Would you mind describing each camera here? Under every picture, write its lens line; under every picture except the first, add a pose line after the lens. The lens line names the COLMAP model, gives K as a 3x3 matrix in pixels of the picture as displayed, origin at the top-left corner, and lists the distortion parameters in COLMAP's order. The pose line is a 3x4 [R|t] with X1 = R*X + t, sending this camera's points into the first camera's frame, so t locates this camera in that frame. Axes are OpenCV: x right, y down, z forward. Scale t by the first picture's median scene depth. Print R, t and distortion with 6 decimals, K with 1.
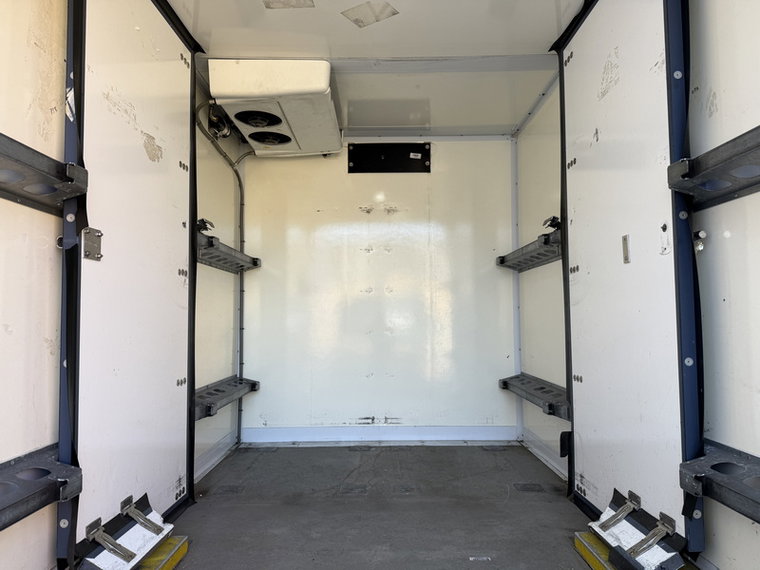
lens RADIAL K [[532.5, 0, 380.4], [0, 532.5, 290.5], [0, 0, 1]] dist [0.036074, -0.046745]
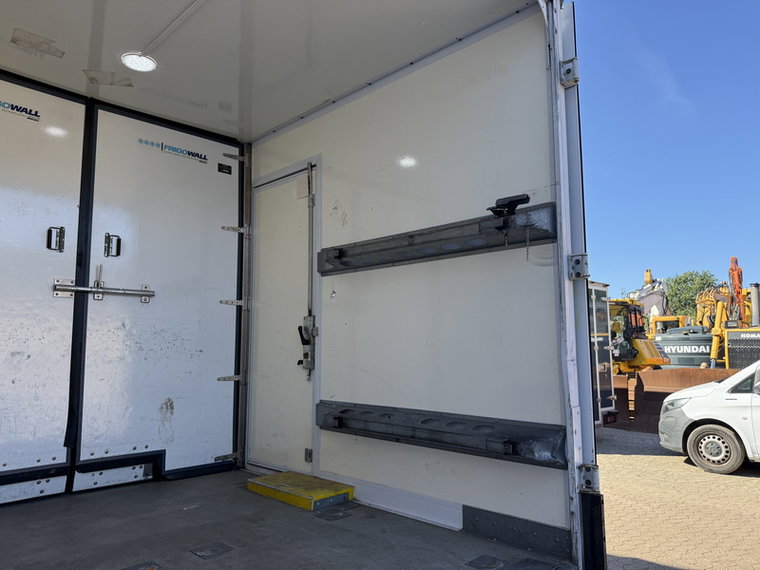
lens RADIAL K [[532.5, 0, 378.6], [0, 532.5, 283.7], [0, 0, 1]] dist [0.036074, -0.046745]
pose [[0.701553, 0.089041, 0.707032, -0.363558], [-0.040042, 0.995521, -0.085641, 0.019319], [-0.711491, 0.031771, 0.701977, -0.236778]]
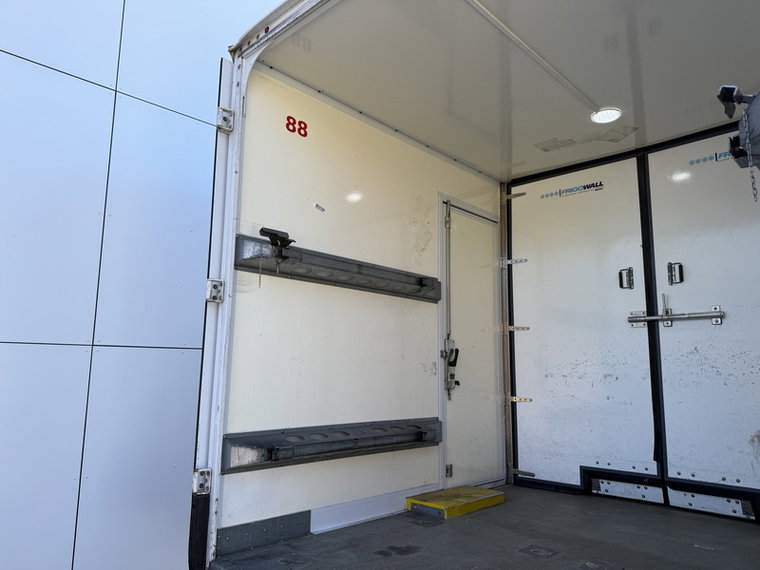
lens RADIAL K [[532.5, 0, 385.9], [0, 532.5, 283.3], [0, 0, 1]] dist [0.036074, -0.046745]
pose [[0.722721, -0.095816, -0.684466, 0.409657], [0.015747, 0.992369, -0.122292, 0.021053], [0.690961, 0.077604, 0.718715, -0.334242]]
